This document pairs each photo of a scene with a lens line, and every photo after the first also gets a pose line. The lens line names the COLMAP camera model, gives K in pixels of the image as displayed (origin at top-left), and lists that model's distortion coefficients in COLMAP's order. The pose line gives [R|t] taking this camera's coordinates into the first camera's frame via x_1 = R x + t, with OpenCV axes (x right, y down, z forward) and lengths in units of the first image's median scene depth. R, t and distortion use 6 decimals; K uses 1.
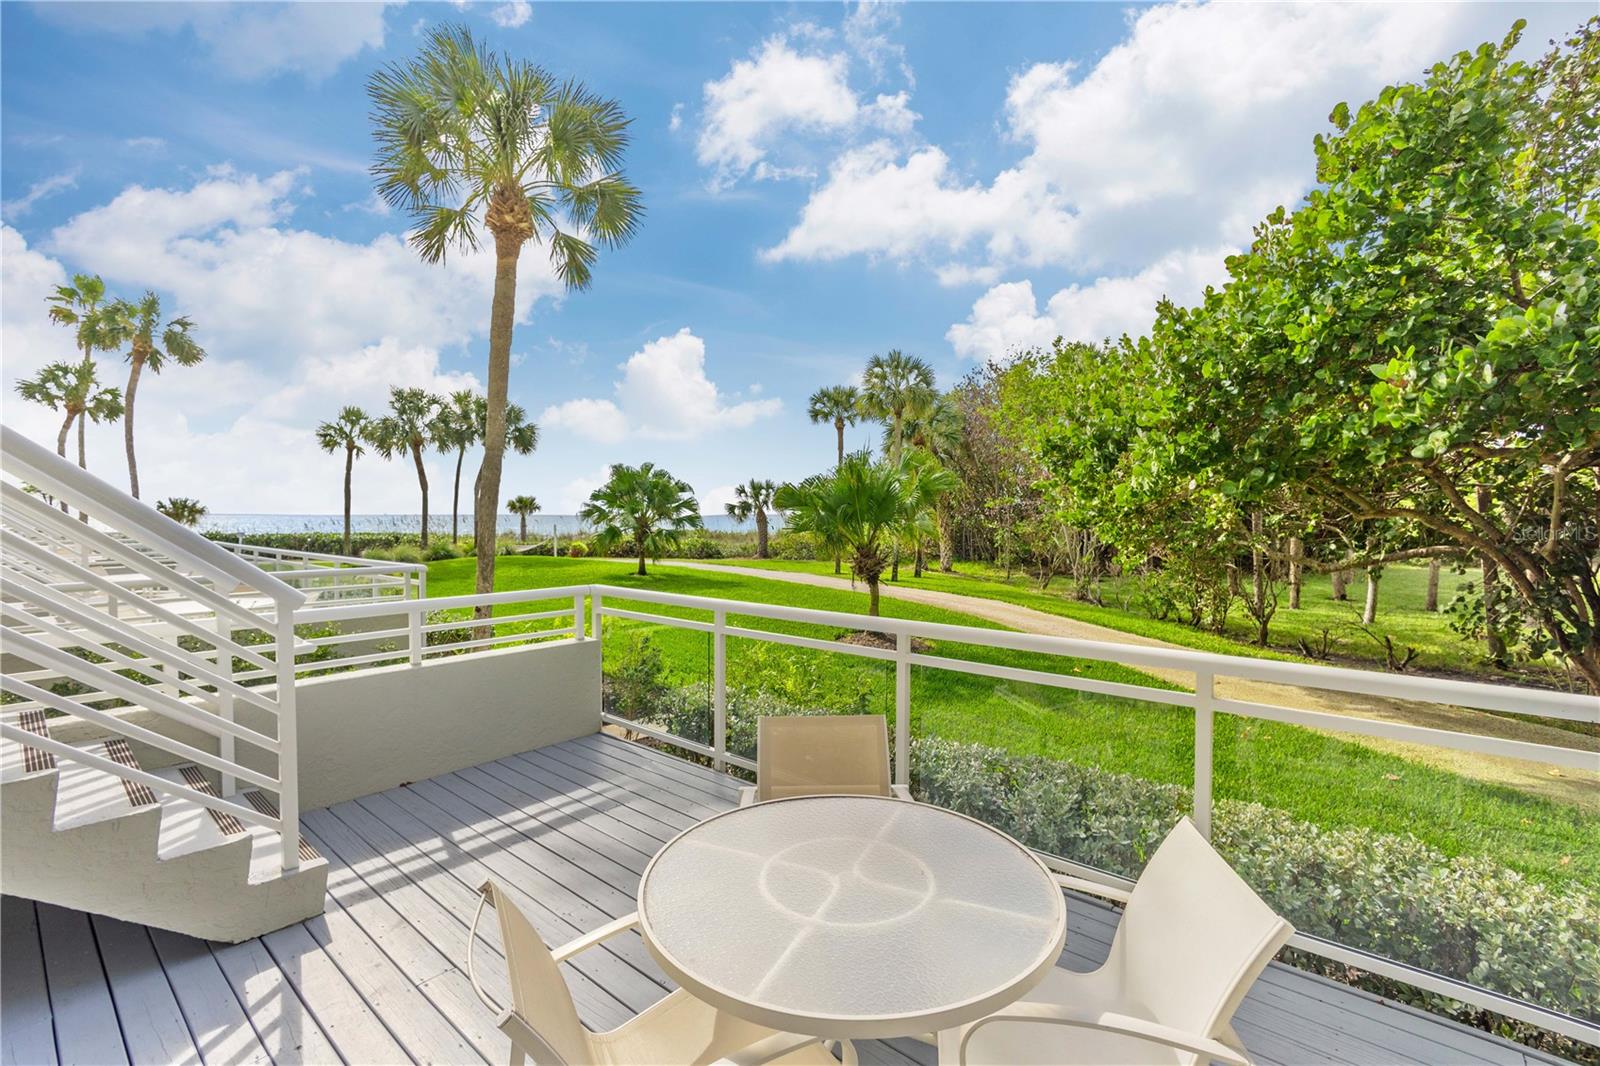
lens RADIAL K [[714.7, 0, 798.5], [0, 714.7, 518.7], [0, 0, 1]] dist [-0.003436, -0.000719]
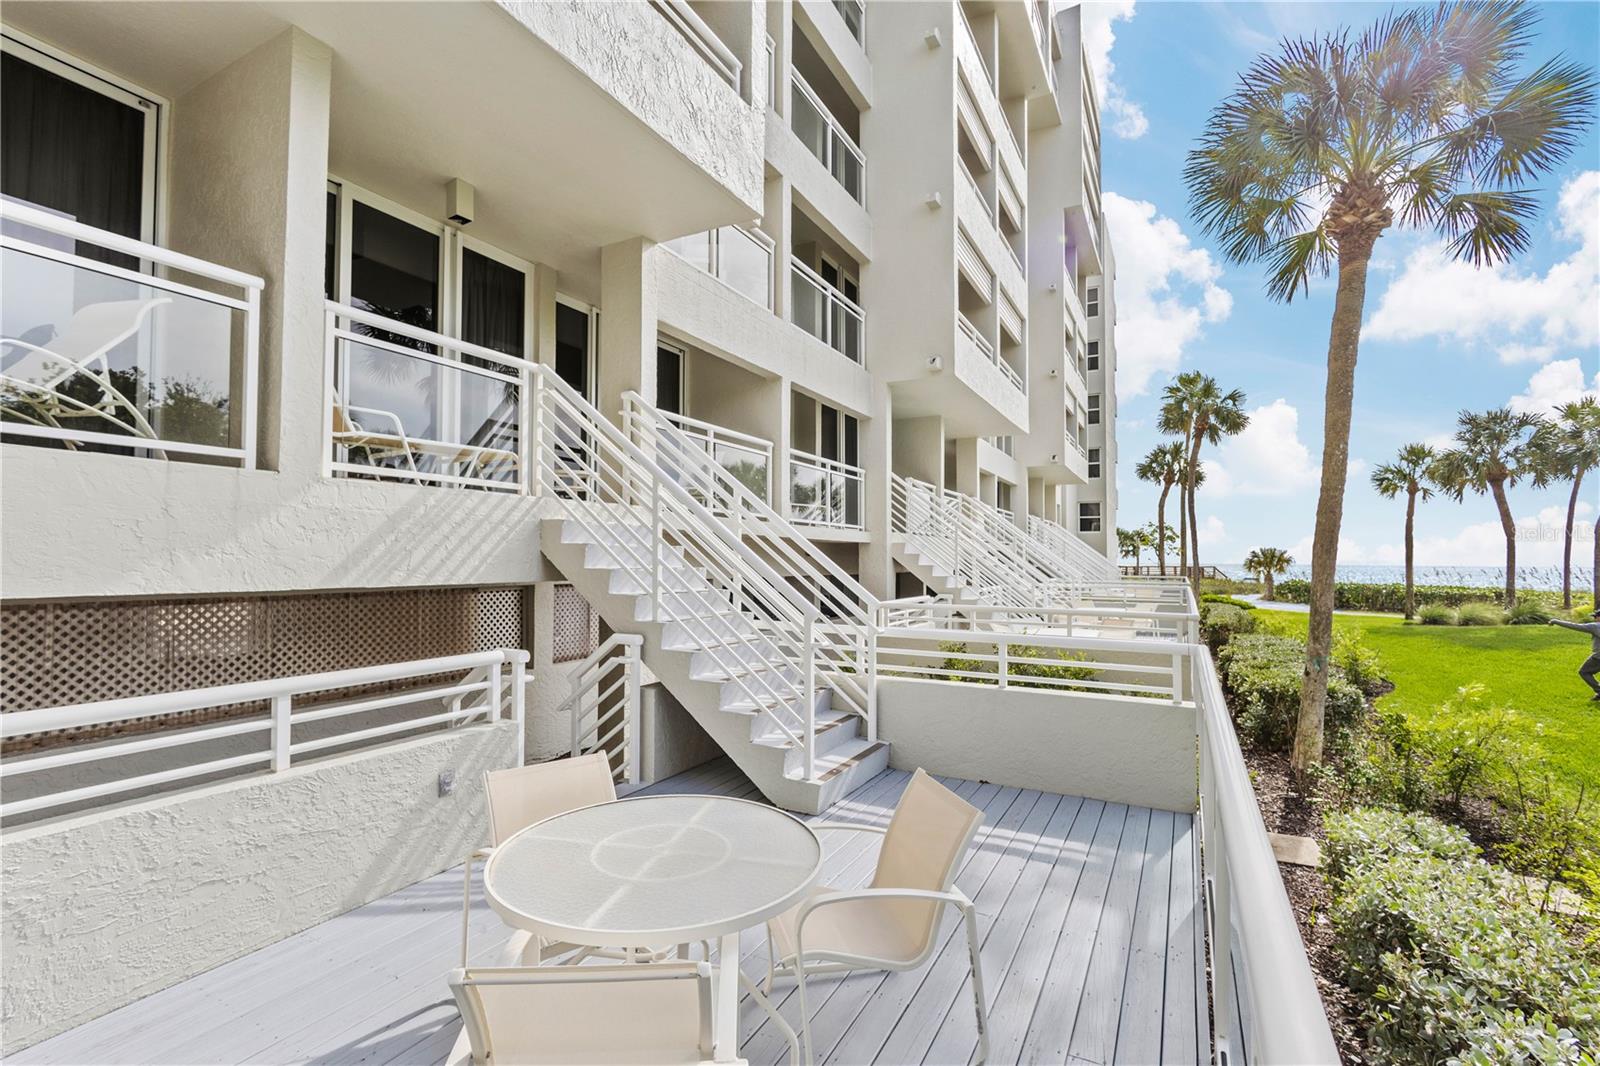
lens RADIAL K [[714.7, 0, 798.5], [0, 714.7, 518.7], [0, 0, 1]] dist [-0.003436, -0.000719]
pose [[0.209443, -0.051860, -0.976445, 0.089567], [-0.015788, 0.998283, -0.056407, -0.001112], [0.977693, 0.027230, 0.208265, 0.061176]]
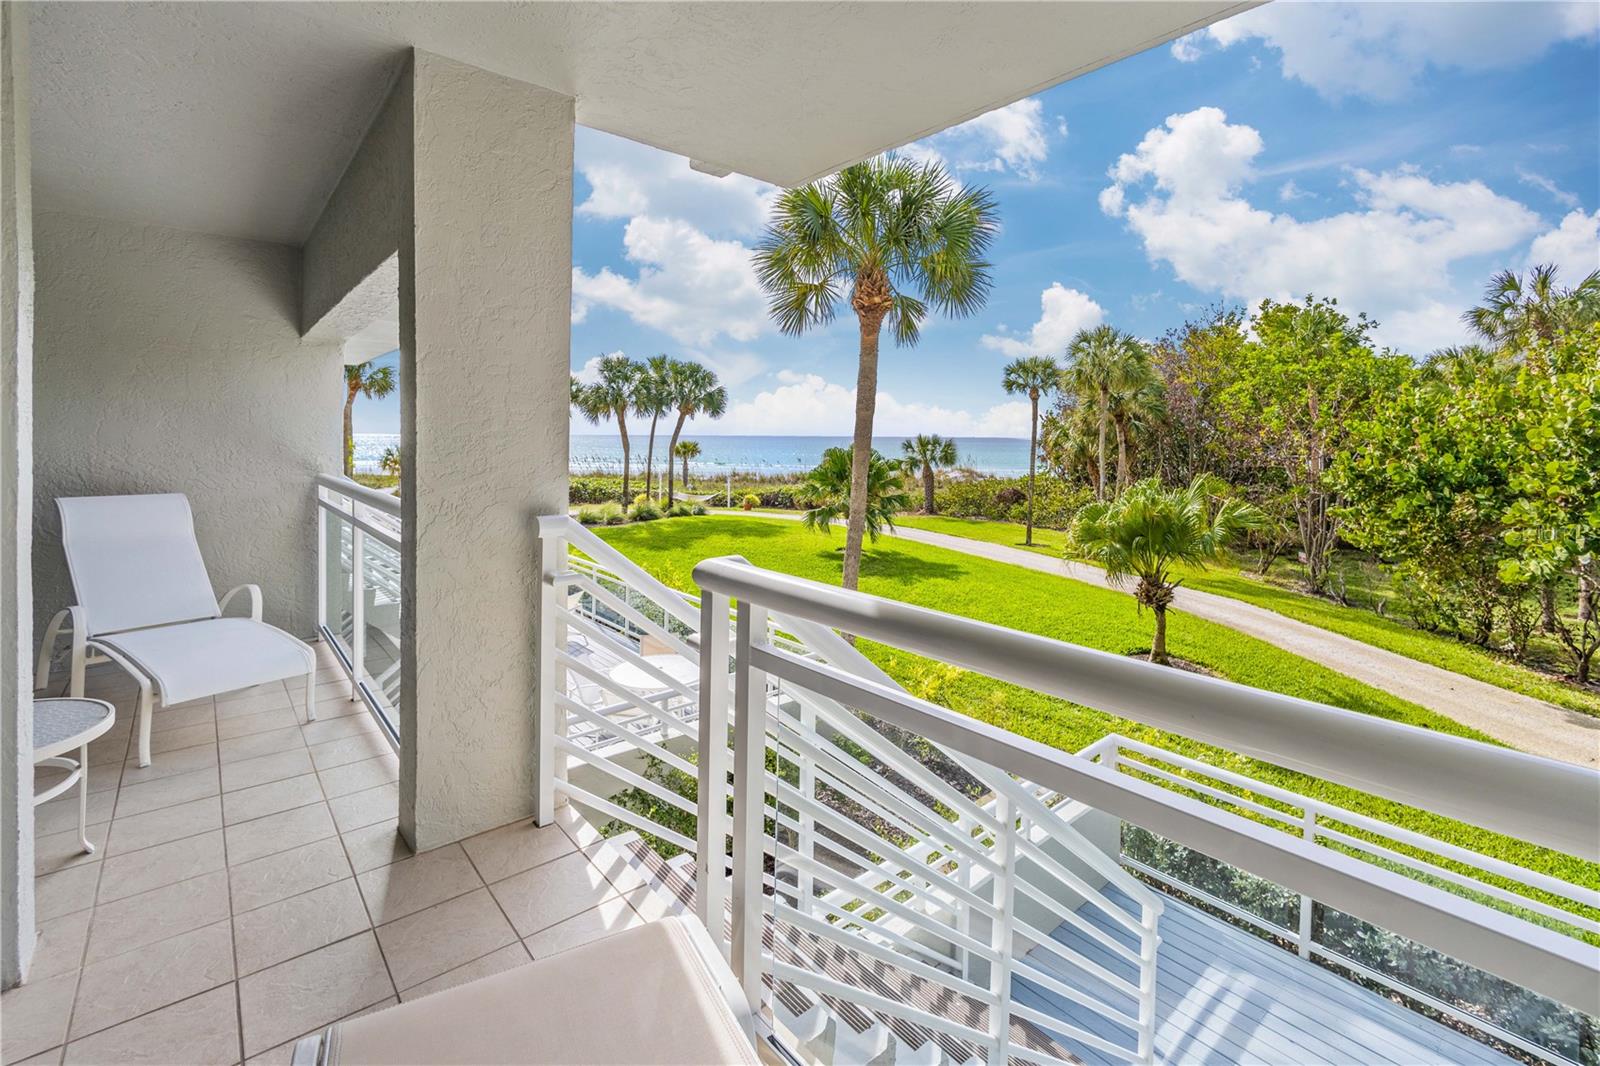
lens RADIAL K [[718.6, 0, 806.4], [0, 718.6, 439.8], [0, 0, 1]] dist [-0.000841, -0.000327]
pose [[0.989206, 0.013065, -0.145947, -0.110040], [-0.013541, 0.999906, -0.002264, -0.064432], [0.145904, 0.004216, 0.989290, -0.027721]]
